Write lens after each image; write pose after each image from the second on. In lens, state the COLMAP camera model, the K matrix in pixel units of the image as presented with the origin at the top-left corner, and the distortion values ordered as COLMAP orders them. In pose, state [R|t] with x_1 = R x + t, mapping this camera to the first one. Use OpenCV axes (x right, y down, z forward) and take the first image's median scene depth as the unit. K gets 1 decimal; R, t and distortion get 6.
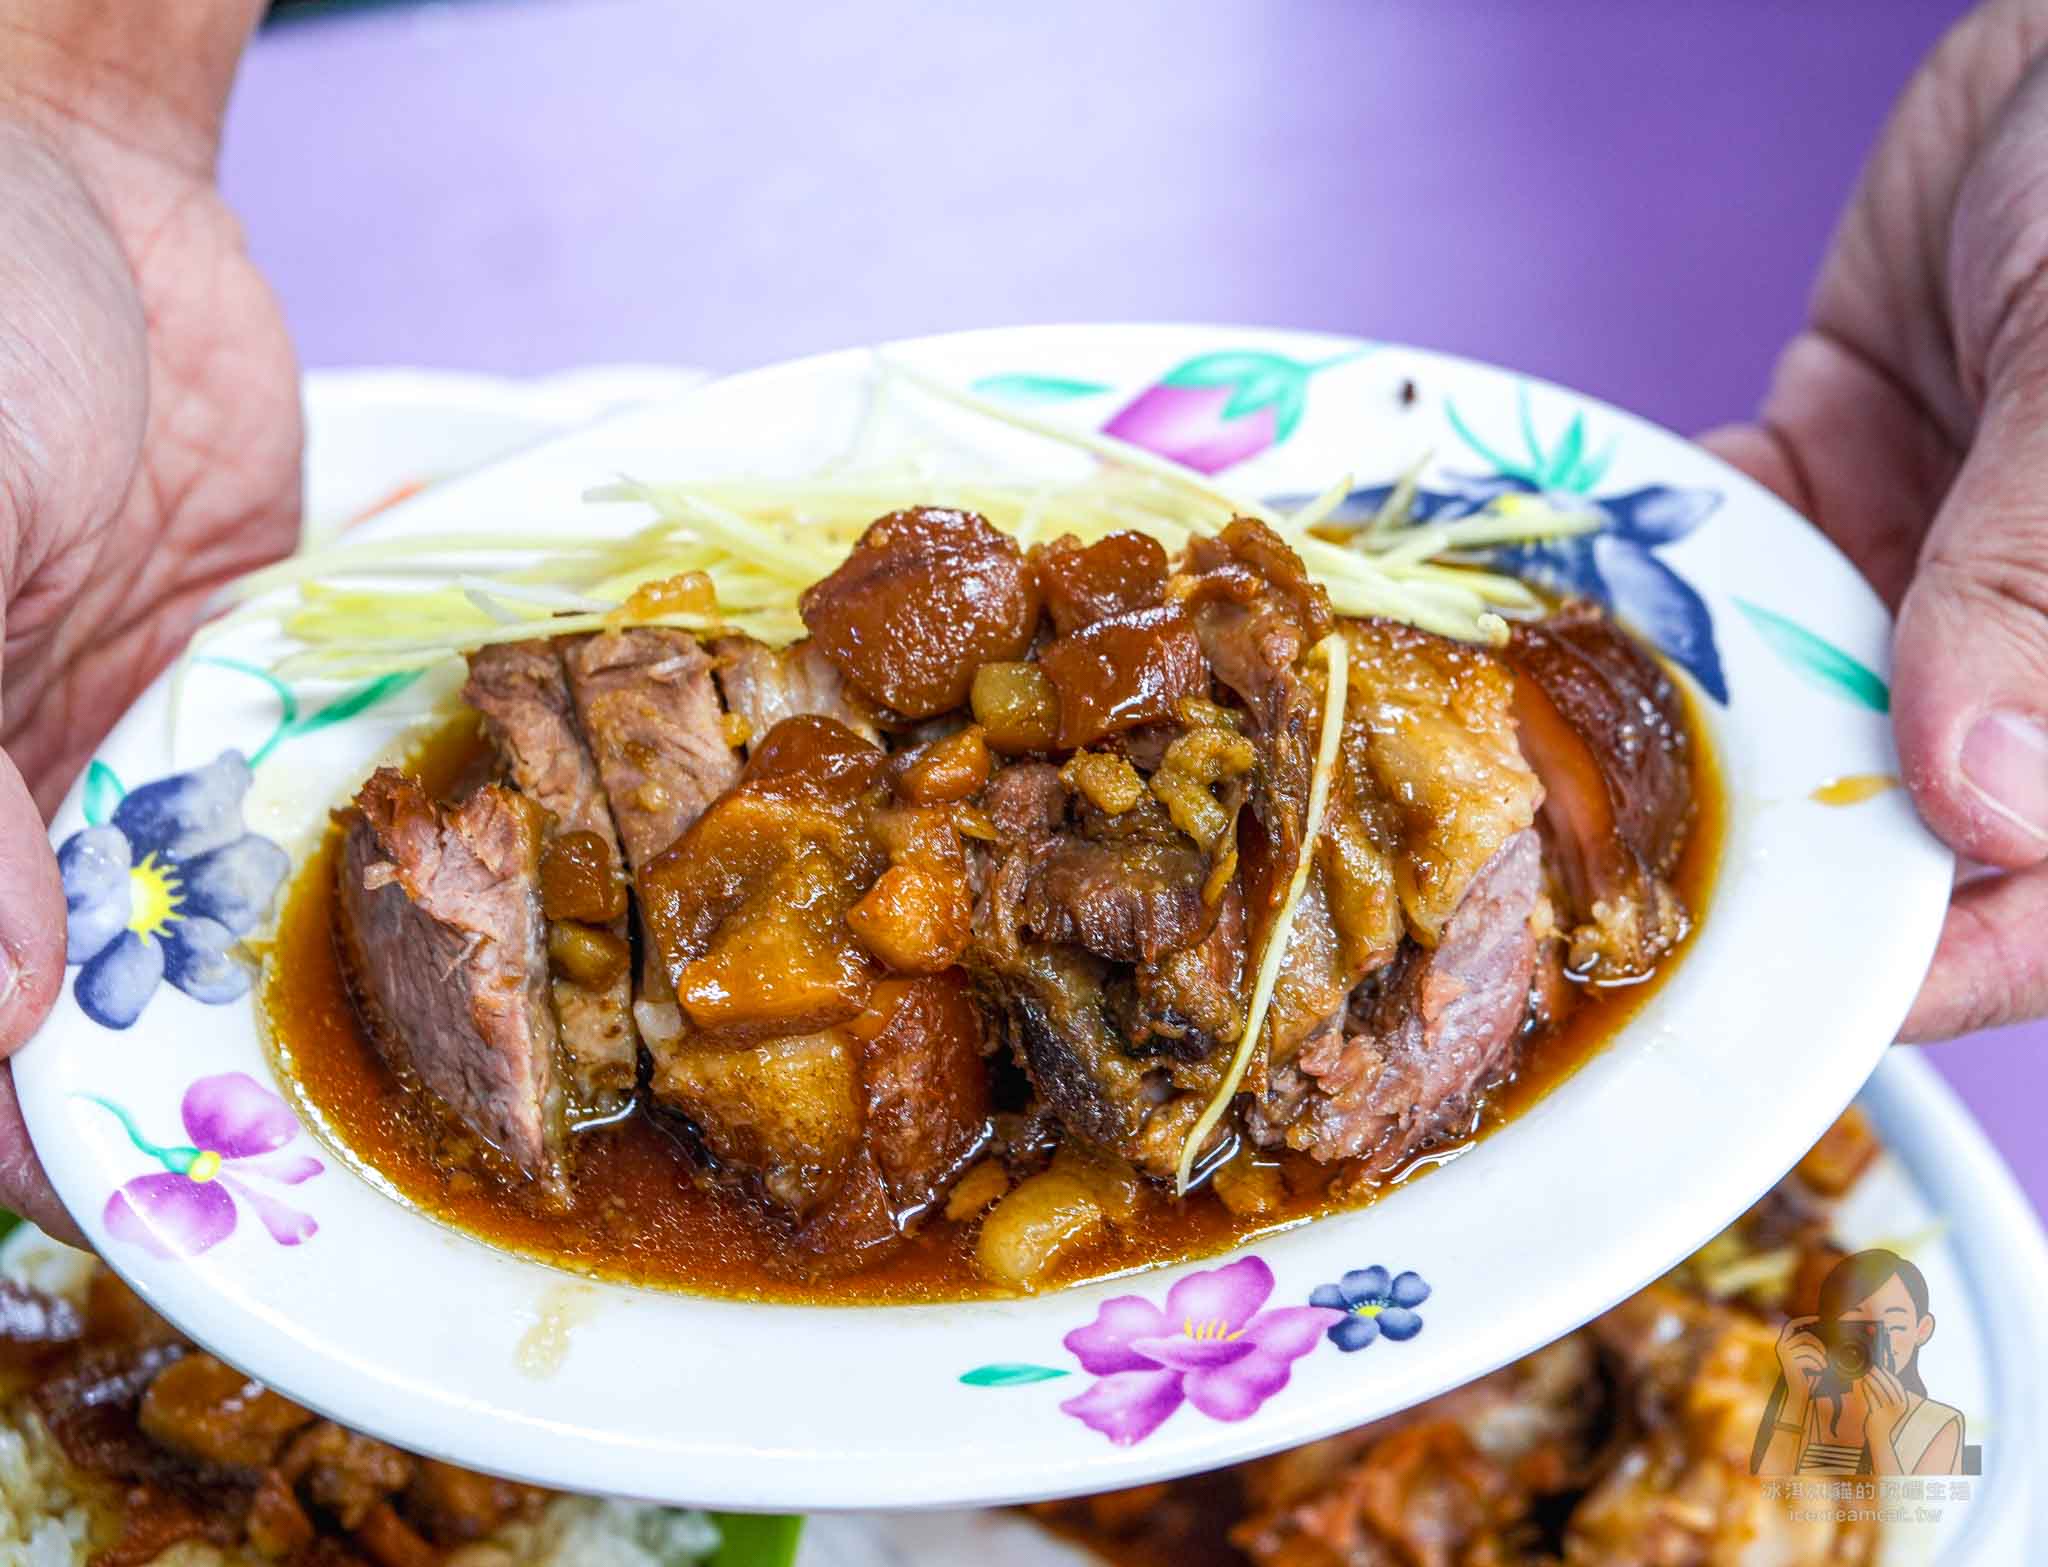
lens RADIAL K [[4083.7, 0, 1027.1], [0, 4083.7, 778.3], [0, 0, 1]] dist [-0.157194, 0.000000]
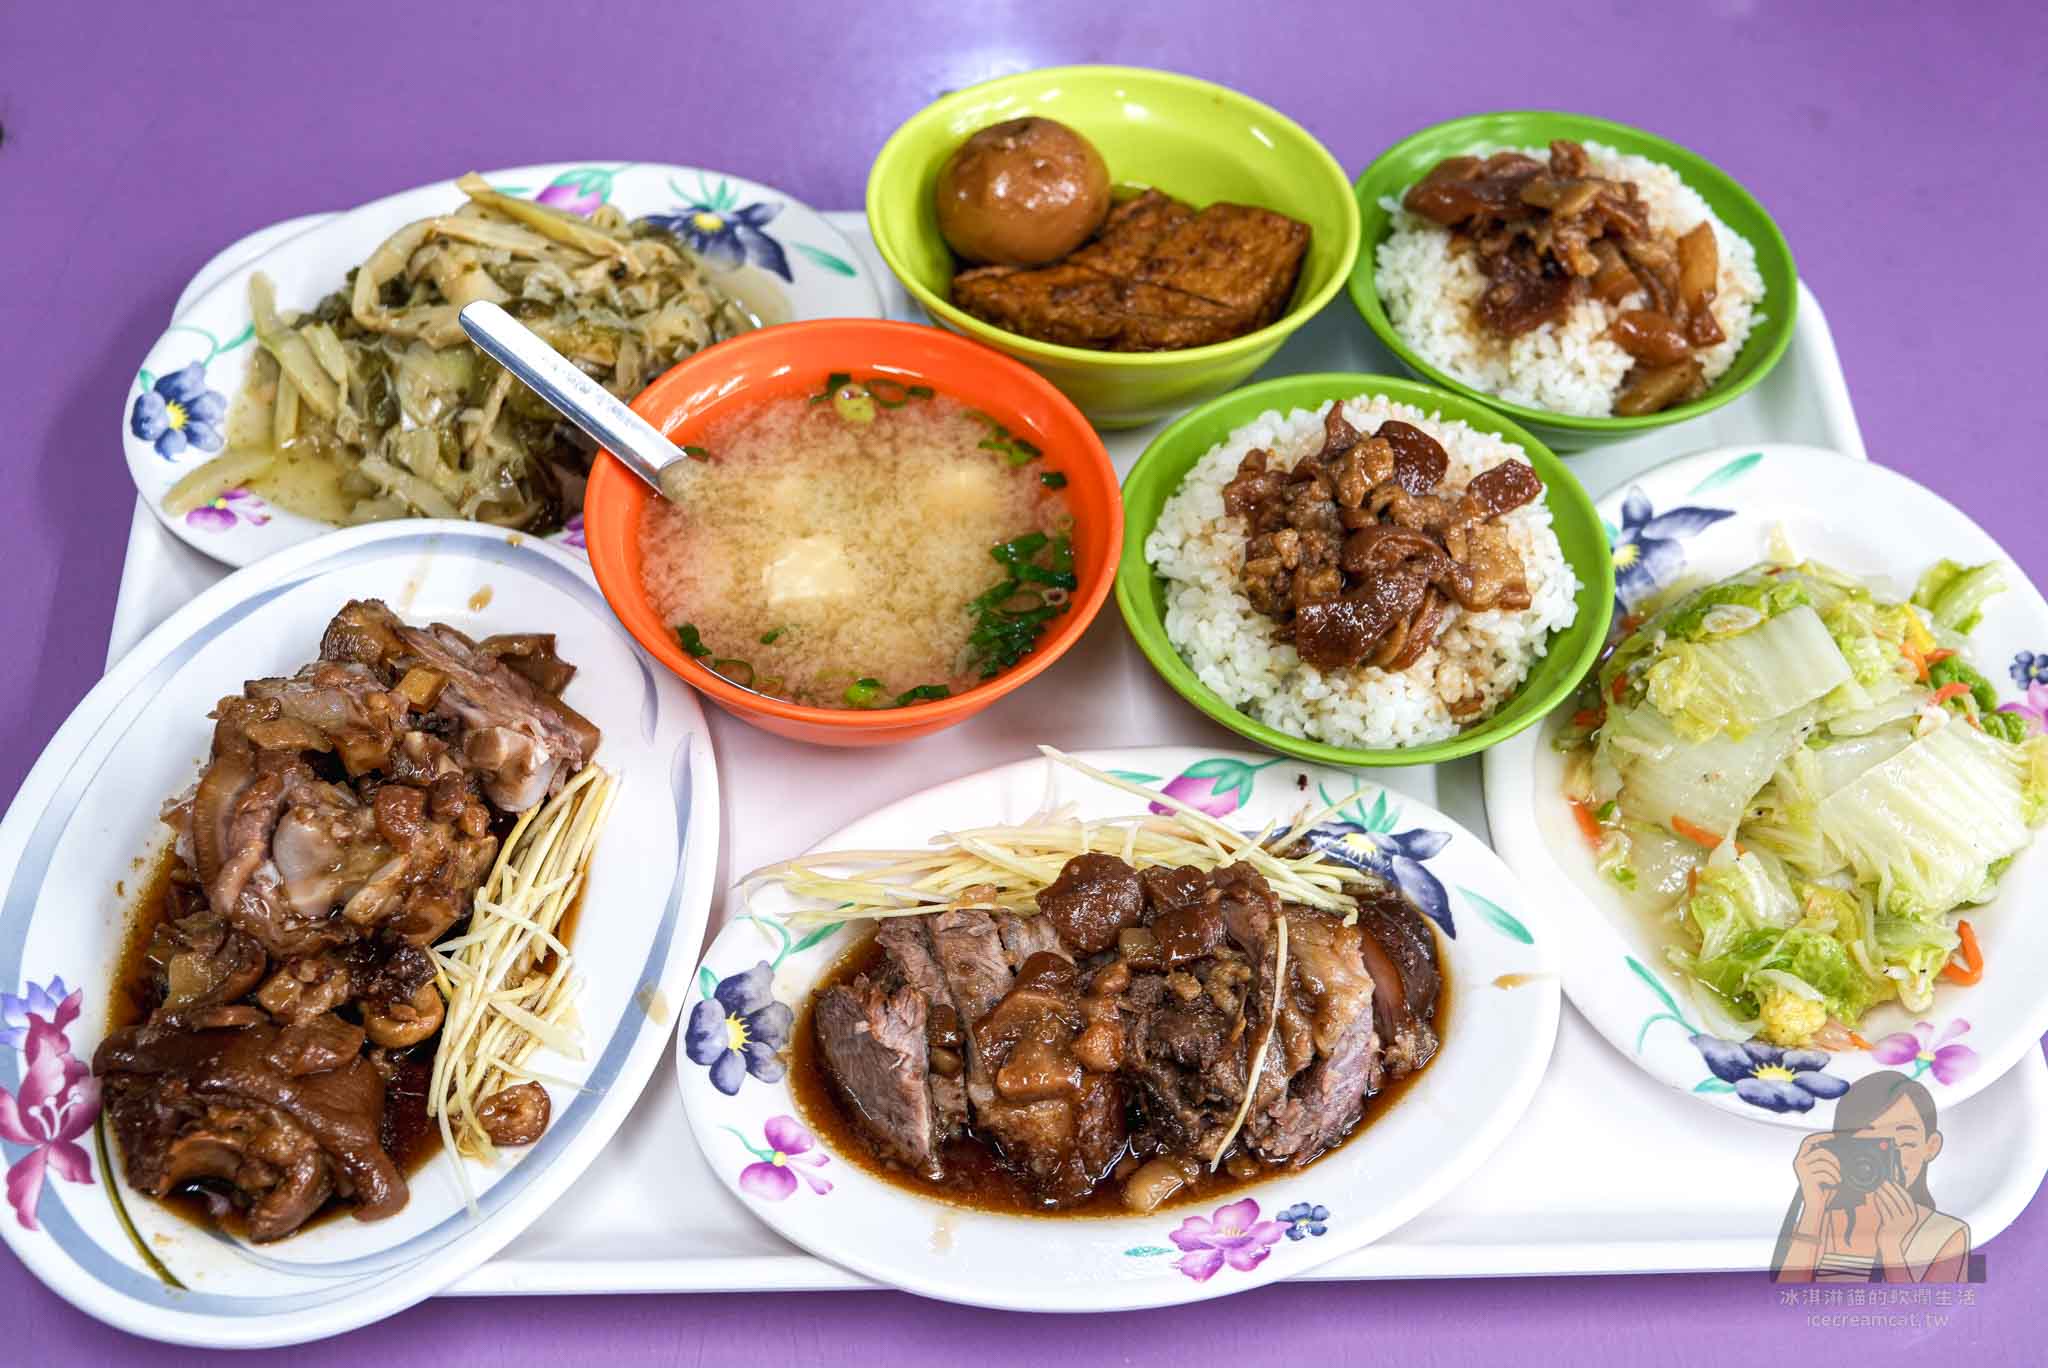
lens RADIAL K [[3046.4, 0, 1021.6], [0, 3046.4, 690.1], [0, 0, 1]] dist [-0.186351, 0.000000]
pose [[0.998653, 0.009143, 0.051075, -0.153748], [-0.006911, 0.999020, -0.043711, -0.086249], [-0.051424, 0.043299, 0.997738, -0.650857]]
